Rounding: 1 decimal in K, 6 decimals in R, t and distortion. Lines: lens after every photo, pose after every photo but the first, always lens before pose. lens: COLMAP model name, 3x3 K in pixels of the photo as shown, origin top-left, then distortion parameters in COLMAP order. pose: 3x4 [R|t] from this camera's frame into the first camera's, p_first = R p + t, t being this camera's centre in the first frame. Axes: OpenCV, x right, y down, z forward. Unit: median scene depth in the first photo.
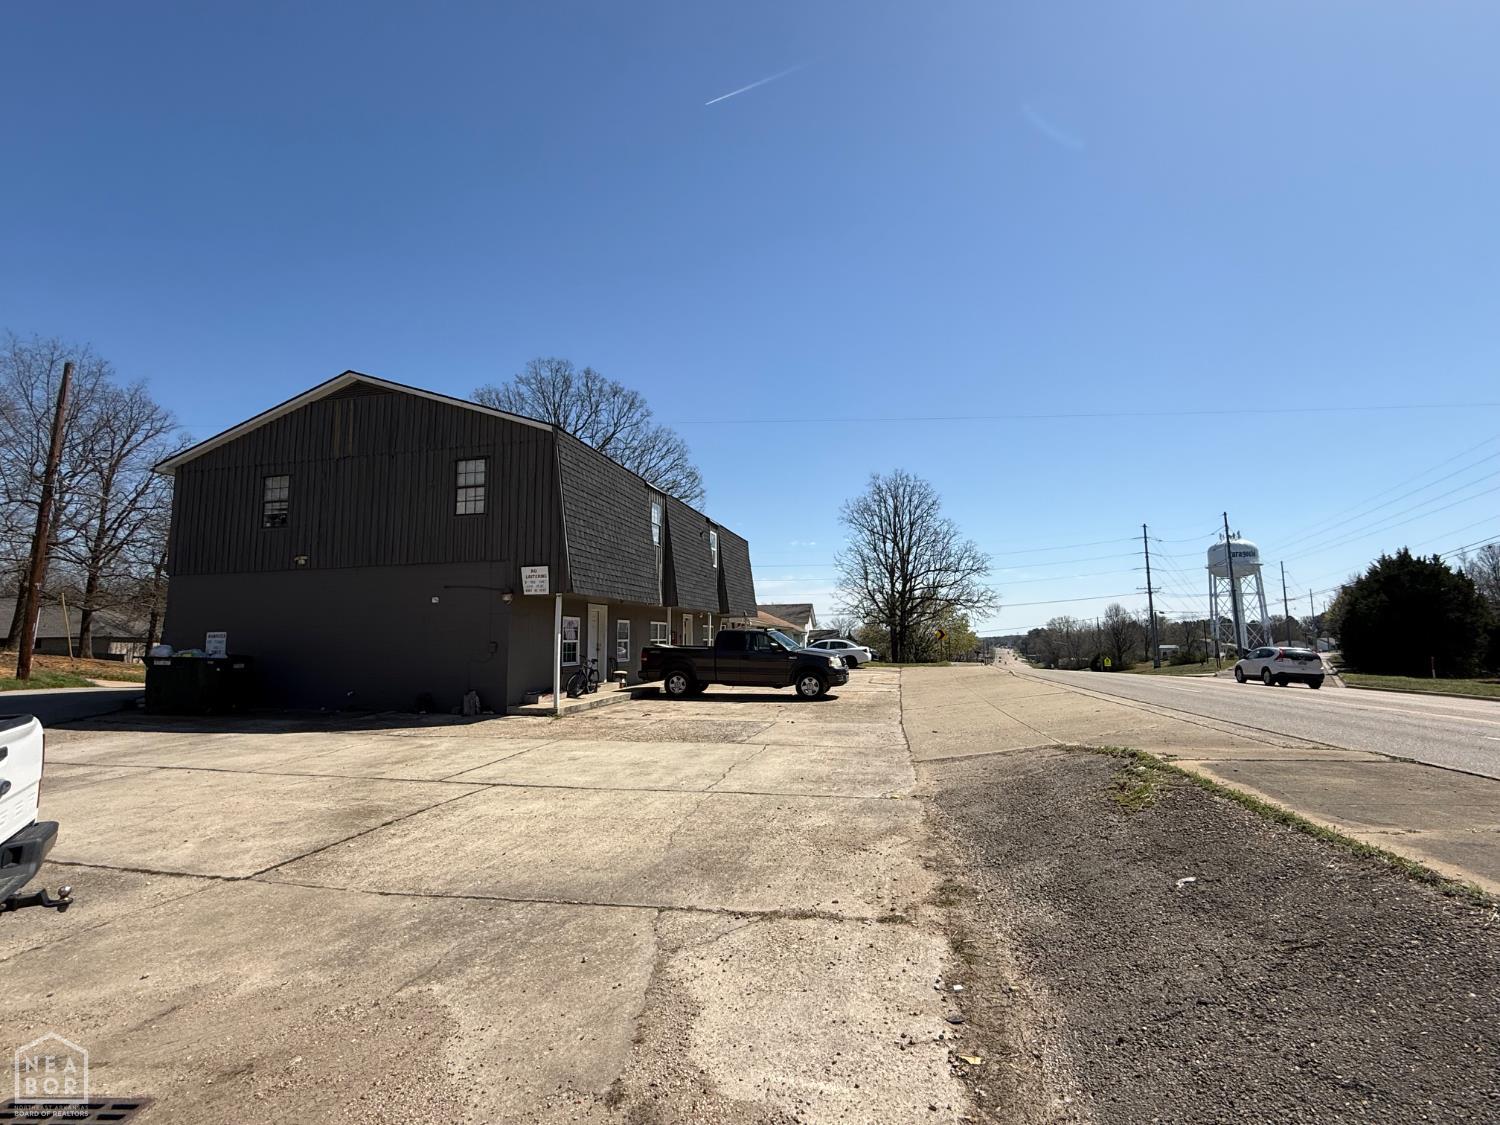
lens RADIAL K [[663.3, 0, 750.0], [0, 663.3, 562.5], [0, 0, 1]] dist [-0.006393, -0.000543]
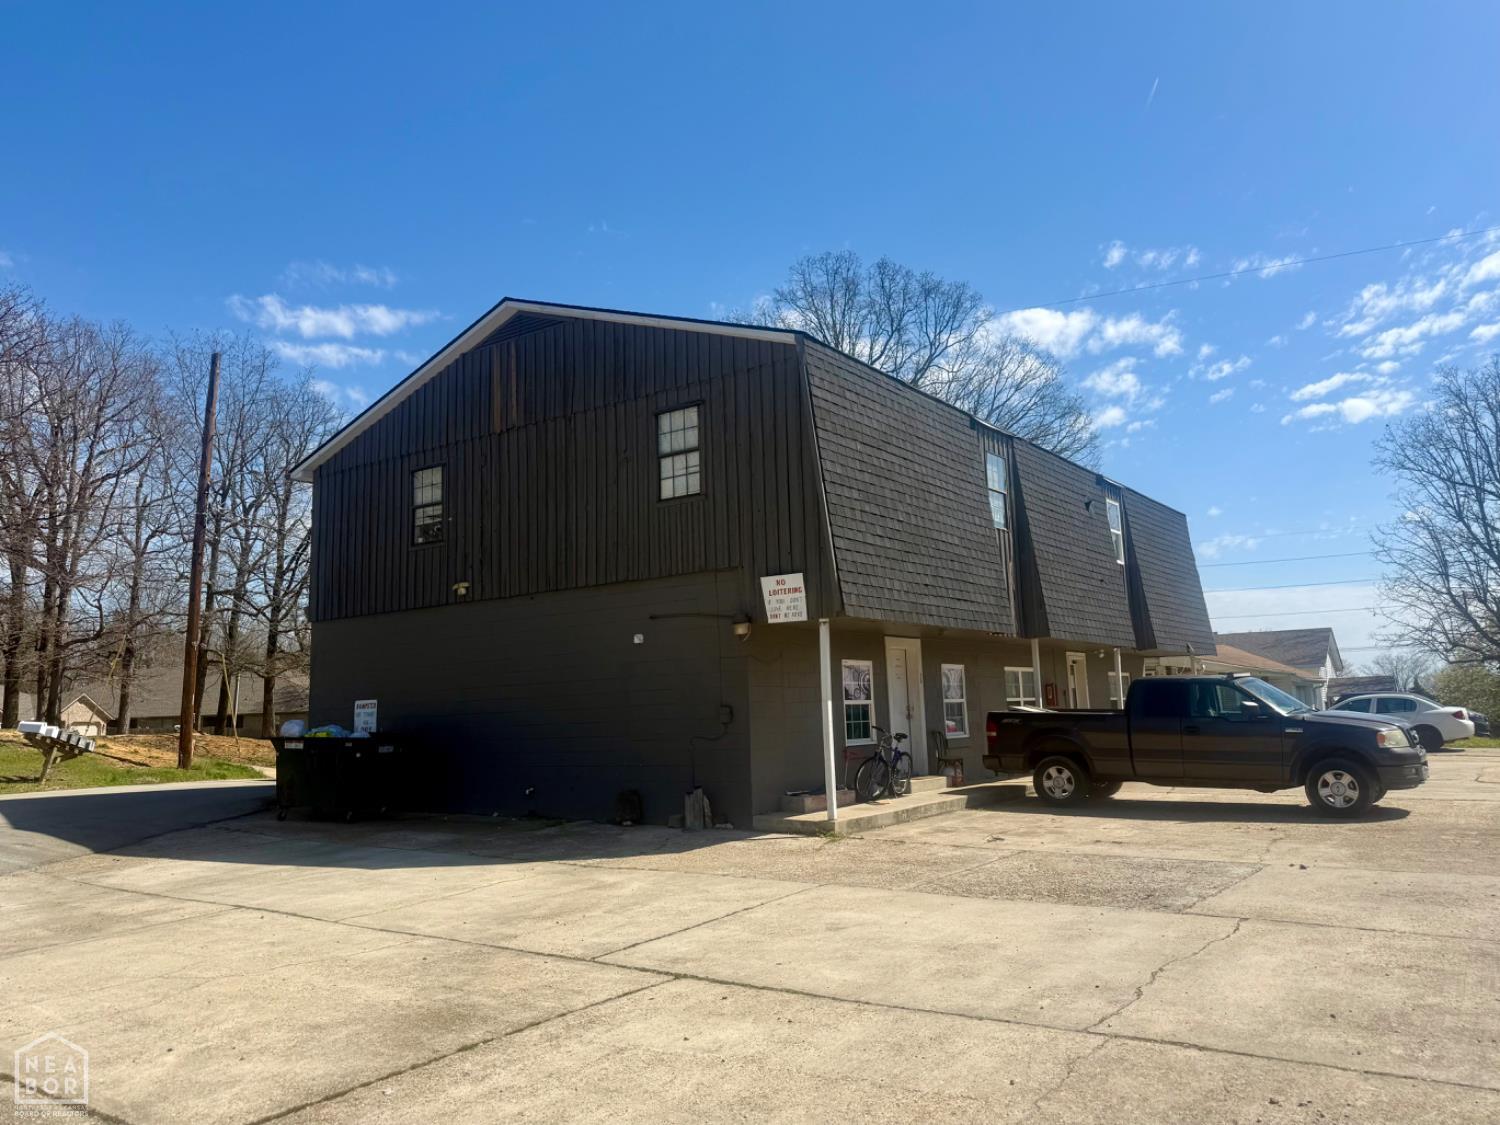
lens RADIAL K [[1067.0, 0, 752.6], [0, 1067.0, 533.1], [0, 0, 1]] dist [0.093204, -0.142367]
pose [[0.921652, -0.077451, -0.380209, 0.012147], [0.062102, 0.996689, -0.052491, 0.015521], [0.383015, 0.024767, 0.923410, 0.104922]]
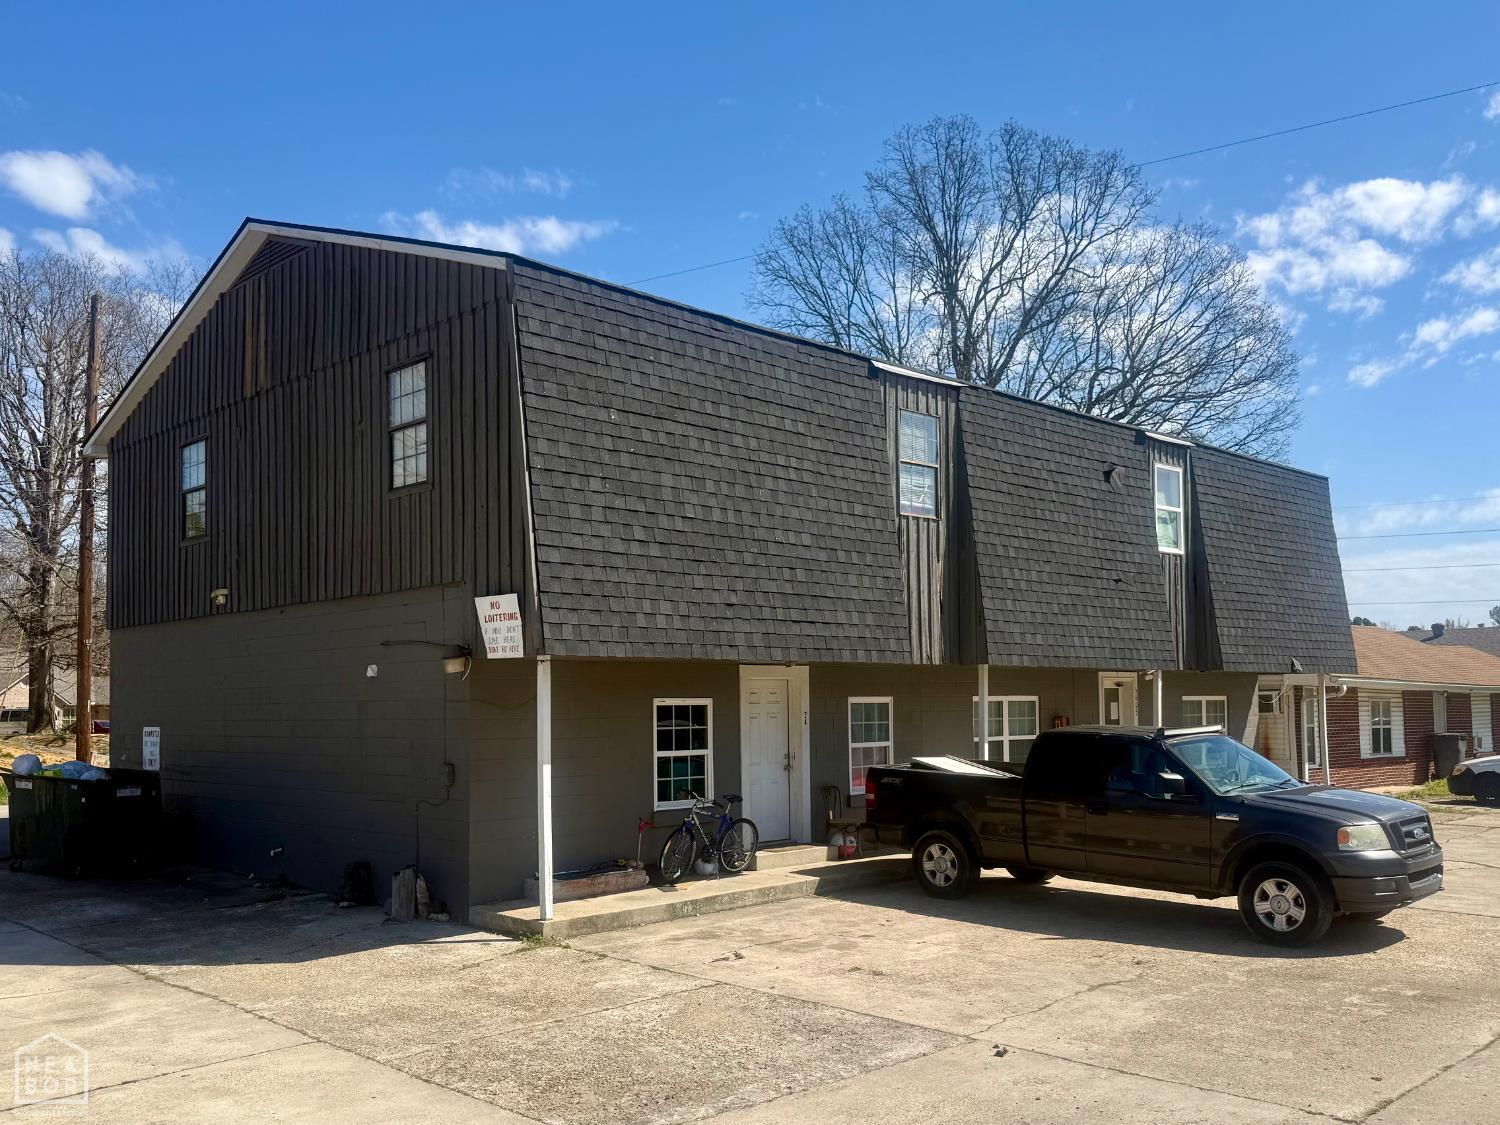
lens RADIAL K [[1277.3, 0, 749.5], [0, 1277.3, 653.5], [0, 0, 1]] dist [0.073300, -0.006991]
pose [[0.840599, -0.014635, -0.541459, 0.244028], [0.061488, 0.995751, 0.068545, -0.003009], [0.538156, -0.090913, 0.837928, 0.341755]]
